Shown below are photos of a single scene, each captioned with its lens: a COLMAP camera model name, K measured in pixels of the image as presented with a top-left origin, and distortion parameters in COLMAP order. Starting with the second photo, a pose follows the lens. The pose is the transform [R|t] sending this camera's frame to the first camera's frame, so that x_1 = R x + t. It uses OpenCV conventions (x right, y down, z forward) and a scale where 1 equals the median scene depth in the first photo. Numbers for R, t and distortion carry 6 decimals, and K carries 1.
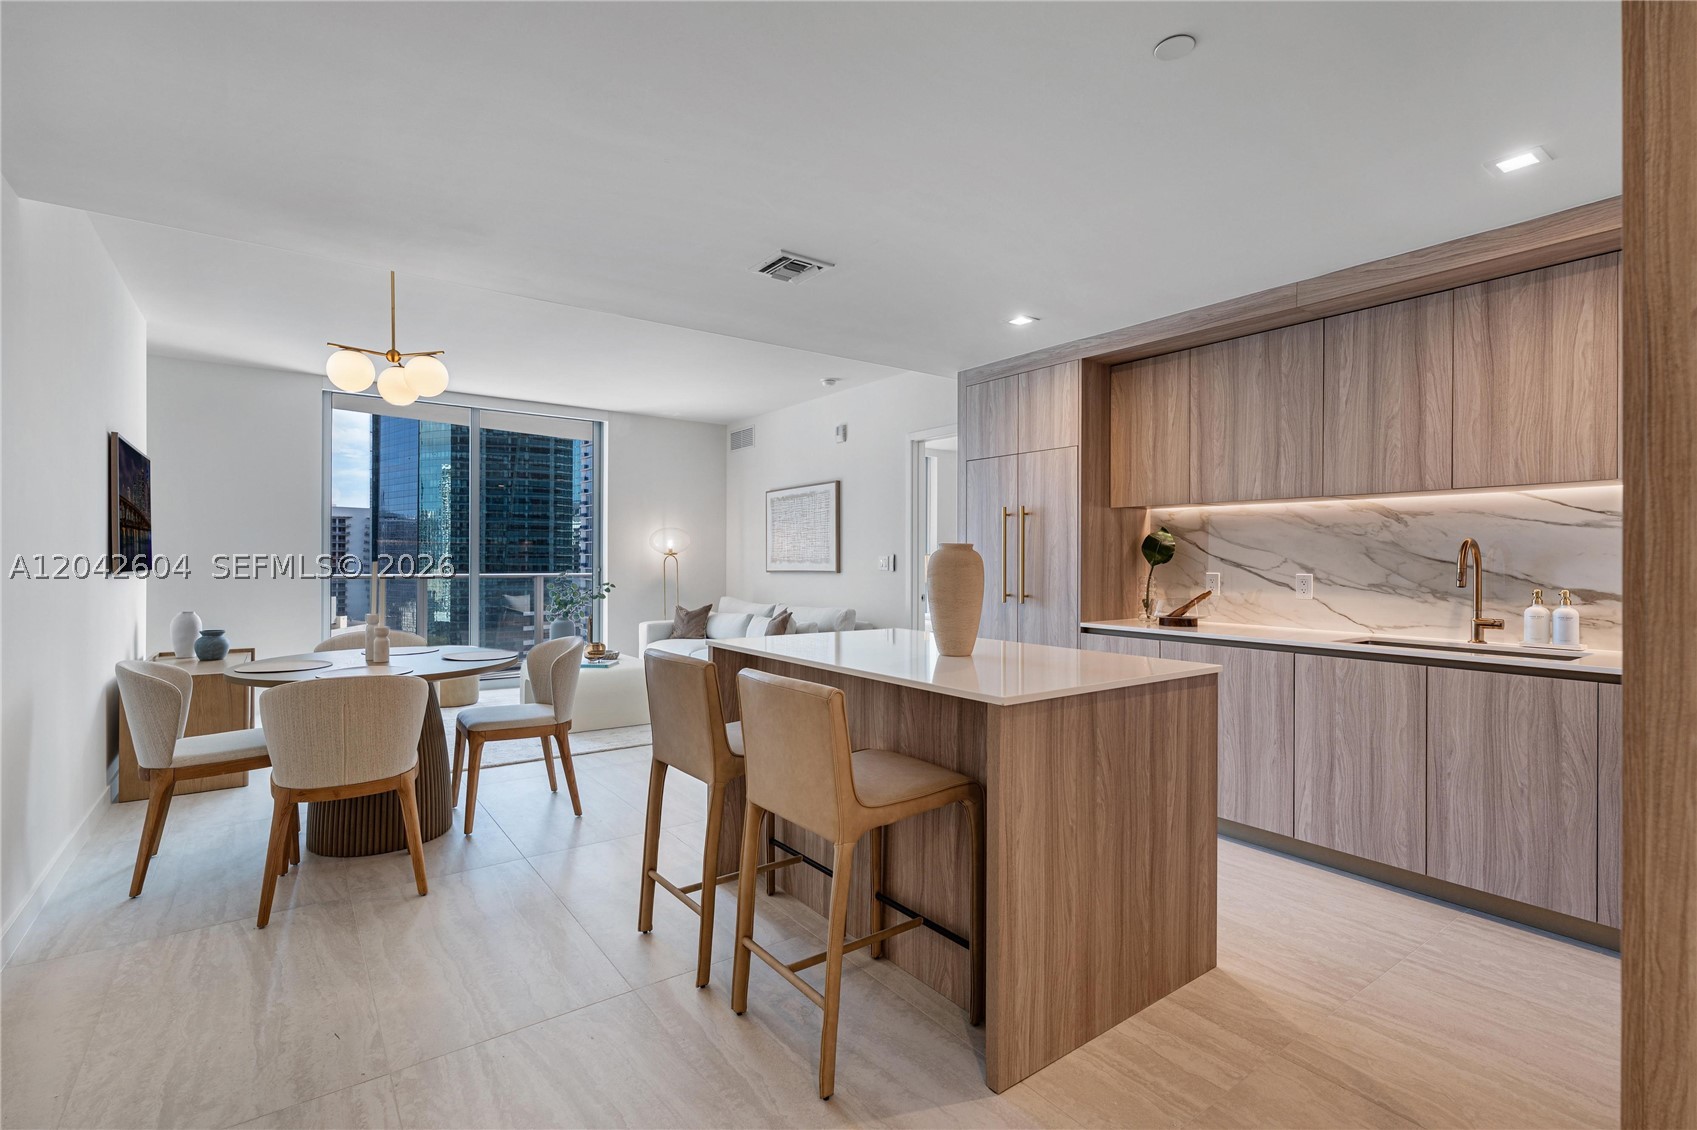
lens RADIAL K [[792.2, 0, 821.0], [0, 792.2, 569.6], [0, 0, 1]] dist [0.000547, 0.003834]
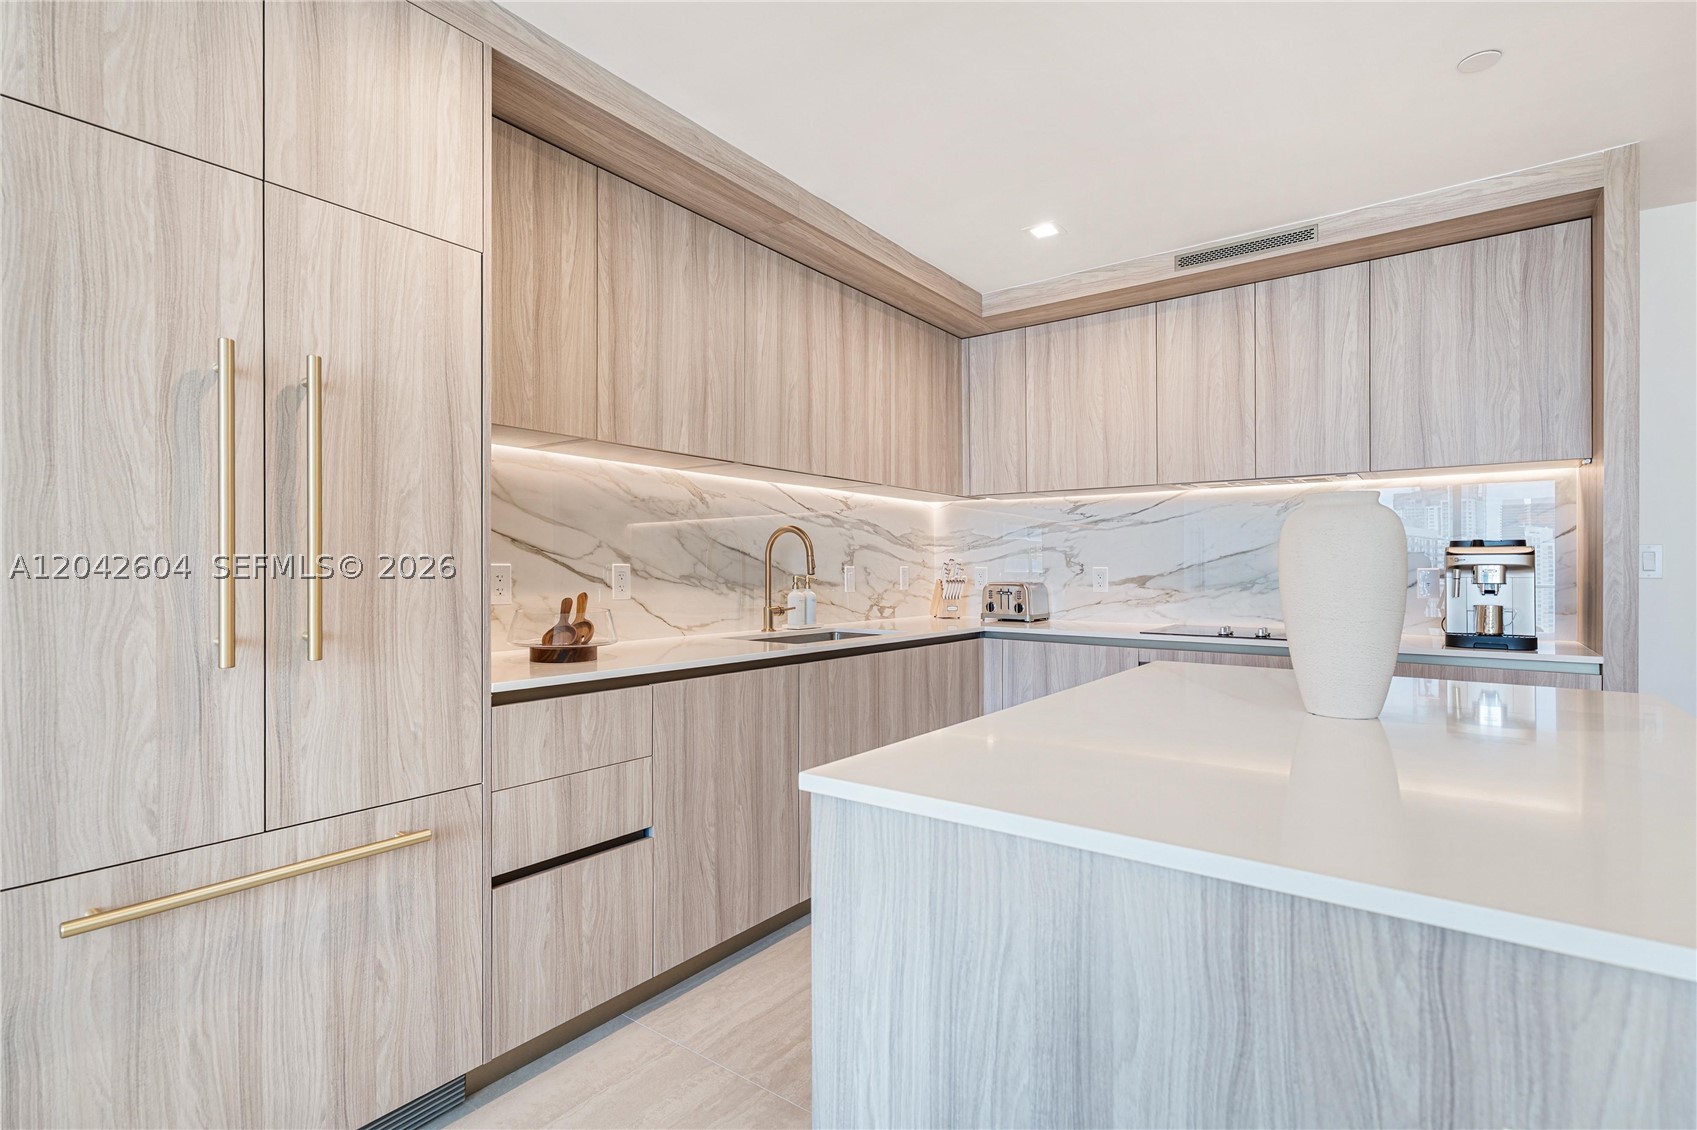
lens RADIAL K [[843.0, 0, 856.9], [0, 843.0, 561.8], [0, 0, 1]] dist [0.006422, -0.001925]
pose [[-0.350388, 0.002947, 0.936600, -0.184626], [0.008896, 0.999960, 0.000182, 0.006085], [-0.936562, 0.008395, -0.350400, 1.177651]]
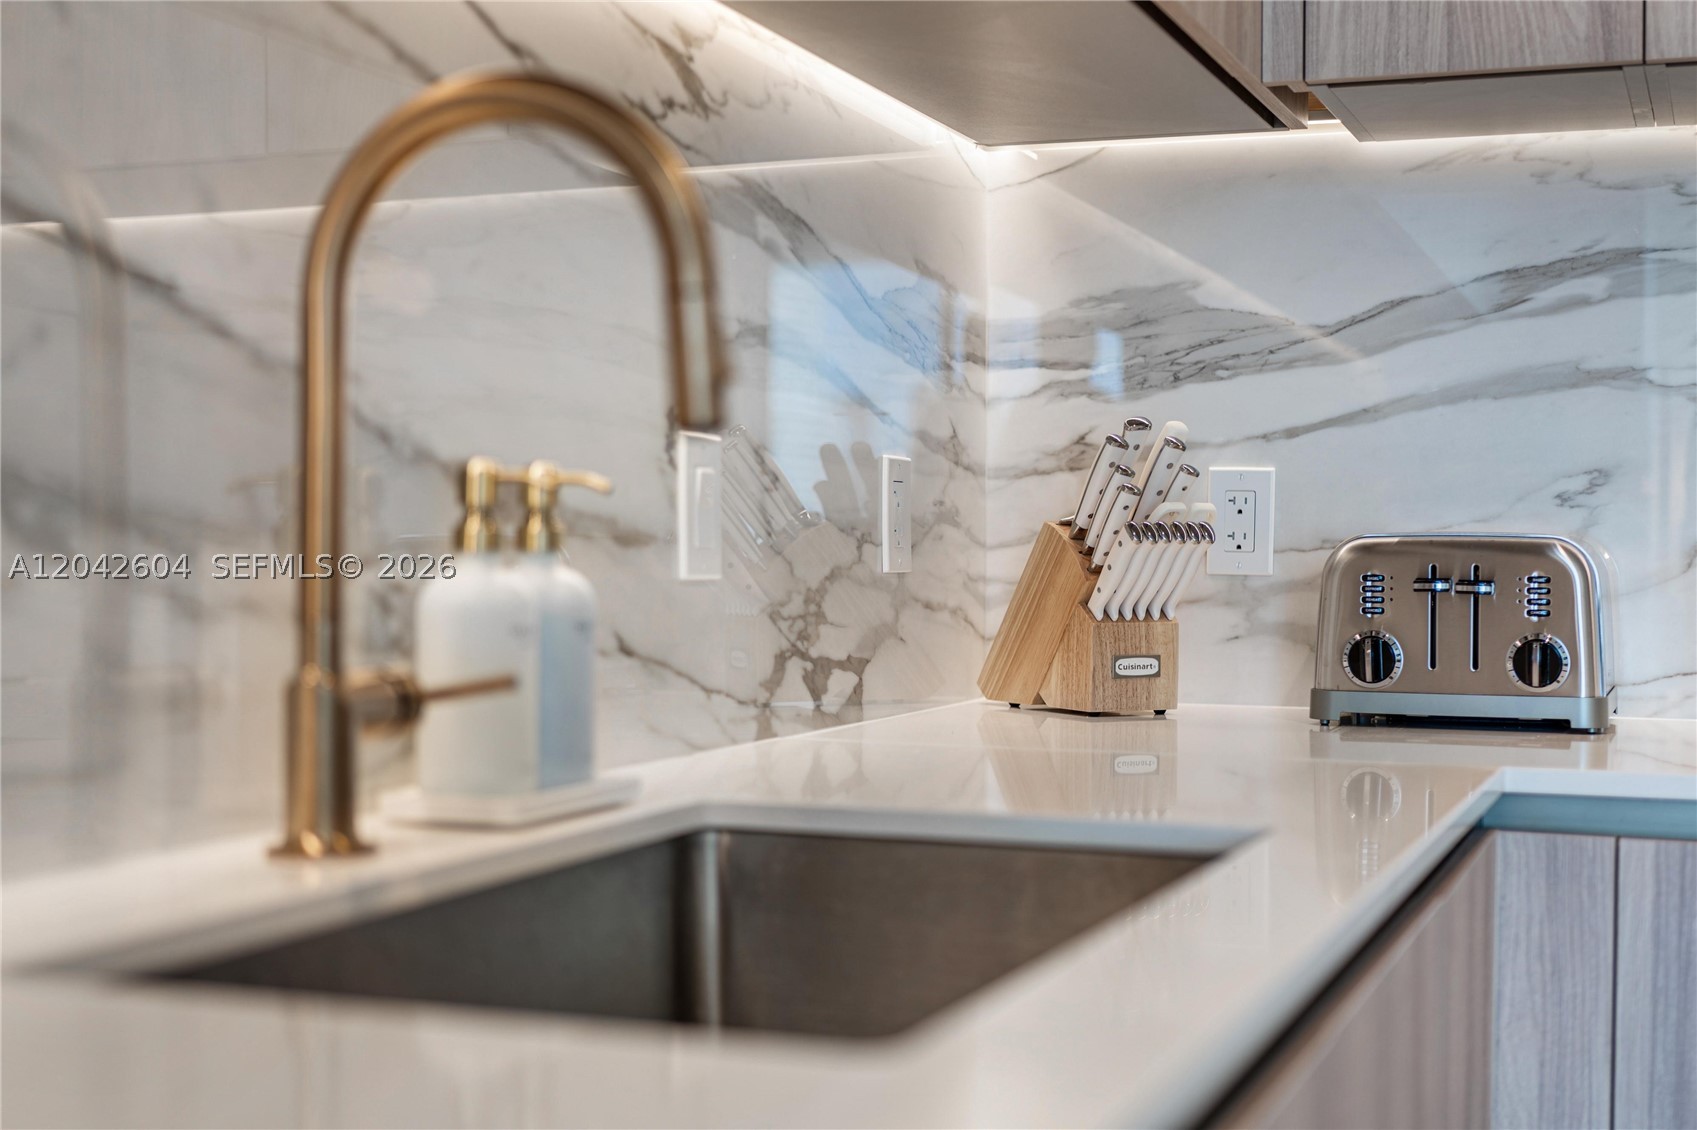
lens RADIAL K [[2357.1, 0, 845.7], [0, 2357.1, 568.2], [0, 0, 1]] dist [0.031605, 0.000000]
pose [[-0.570013, -0.016129, 0.821477, 0.412383], [0.001623, 0.999783, 0.020756, 0.032715], [-0.821634, 0.013165, -0.569863, 1.076339]]
